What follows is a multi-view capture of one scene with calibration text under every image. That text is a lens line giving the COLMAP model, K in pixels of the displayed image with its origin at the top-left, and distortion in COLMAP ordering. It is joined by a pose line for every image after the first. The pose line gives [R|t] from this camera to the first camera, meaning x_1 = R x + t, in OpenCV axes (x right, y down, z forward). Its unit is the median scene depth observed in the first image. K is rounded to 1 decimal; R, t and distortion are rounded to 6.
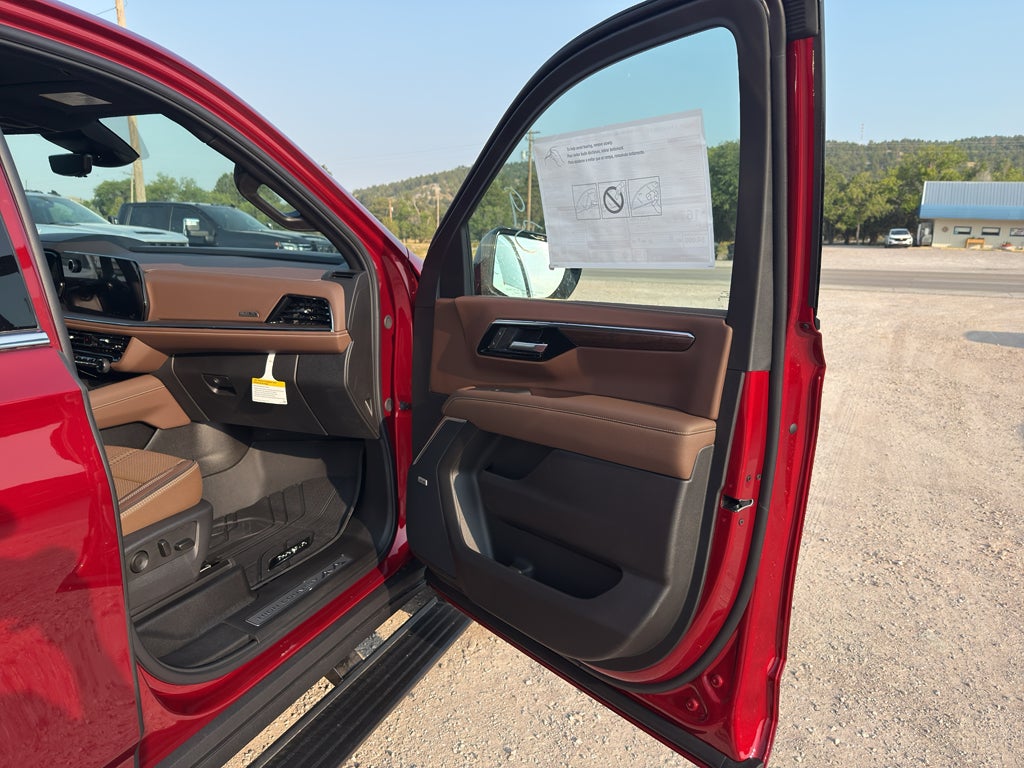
lens RADIAL K [[732.2, 0, 513.4], [0, 732.2, 385.4], [0, 0, 1]] dist [-0.000759, -0.029204]
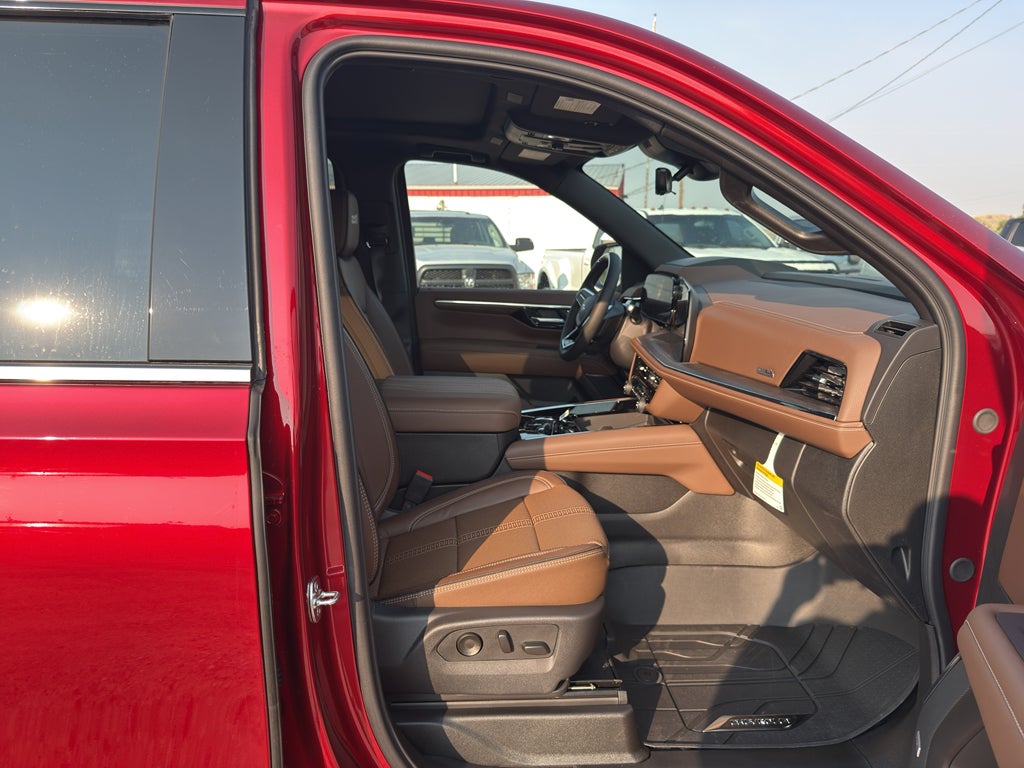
lens RADIAL K [[732.2, 0, 511.2], [0, 732.2, 383.4], [0, 0, 1]] dist [-0.000759, -0.029204]
pose [[0.424174, 0.154874, -0.892239, 0.164134], [-0.179971, 0.980031, 0.084554, -0.102209], [0.887517, 0.124711, 0.443576, 0.471959]]
